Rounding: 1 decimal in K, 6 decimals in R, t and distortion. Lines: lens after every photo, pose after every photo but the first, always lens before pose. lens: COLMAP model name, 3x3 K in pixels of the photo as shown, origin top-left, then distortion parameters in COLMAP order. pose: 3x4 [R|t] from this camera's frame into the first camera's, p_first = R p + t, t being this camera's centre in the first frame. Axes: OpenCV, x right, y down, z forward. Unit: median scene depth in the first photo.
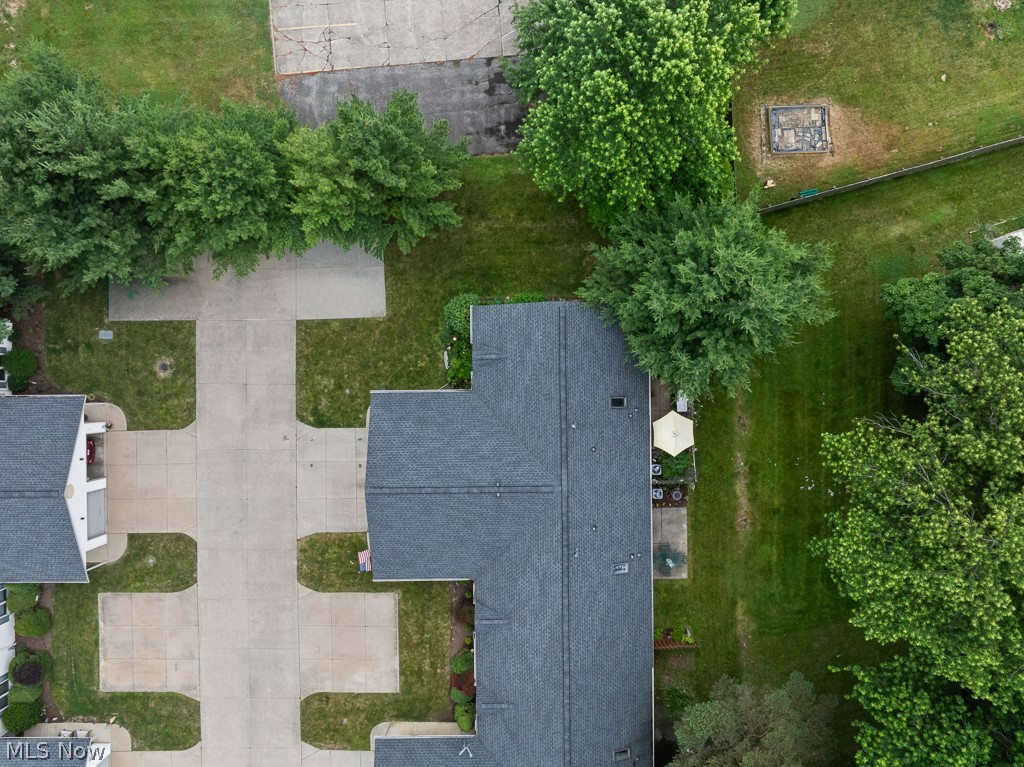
lens RADIAL K [[725.5, 0, 512.0], [0, 725.5, 383.5], [0, 0, 1]] dist [-0.028739, 0.001330]
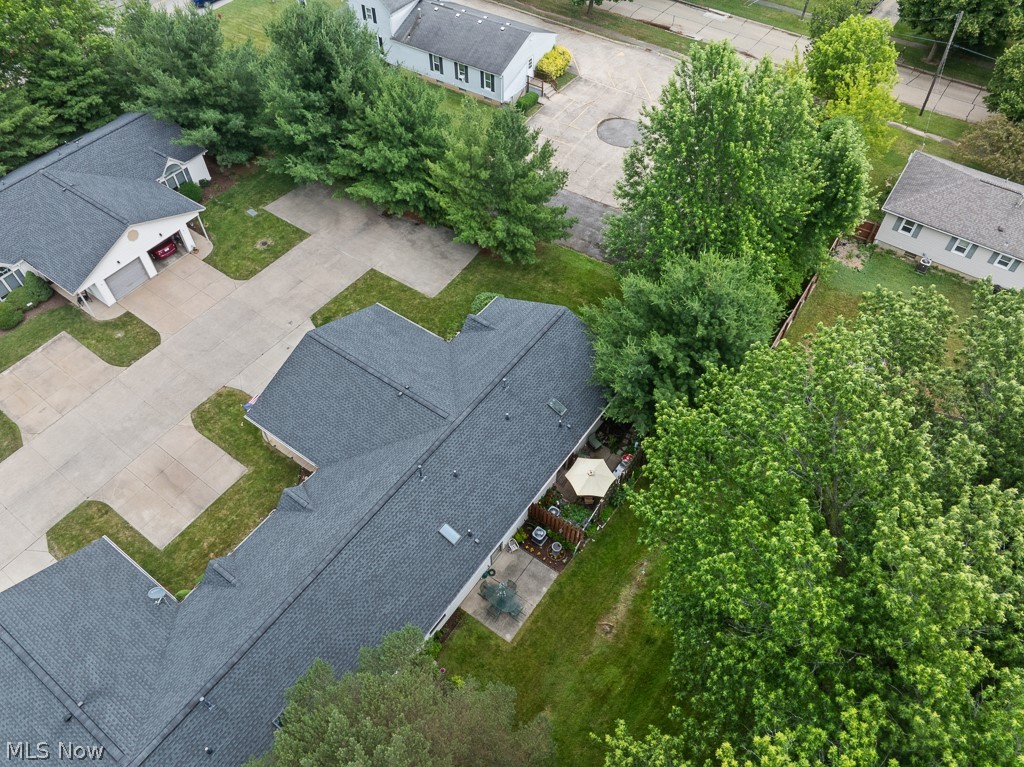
lens RADIAL K [[725.5, 0, 512.0], [0, 725.5, 383.5], [0, 0, 1]] dist [-0.028739, 0.001330]
pose [[0.804461, 0.462393, -0.372874, 0.406899], [-0.593966, 0.633422, -0.495964, 0.478446], [0.006856, 0.620458, 0.784209, 0.205277]]
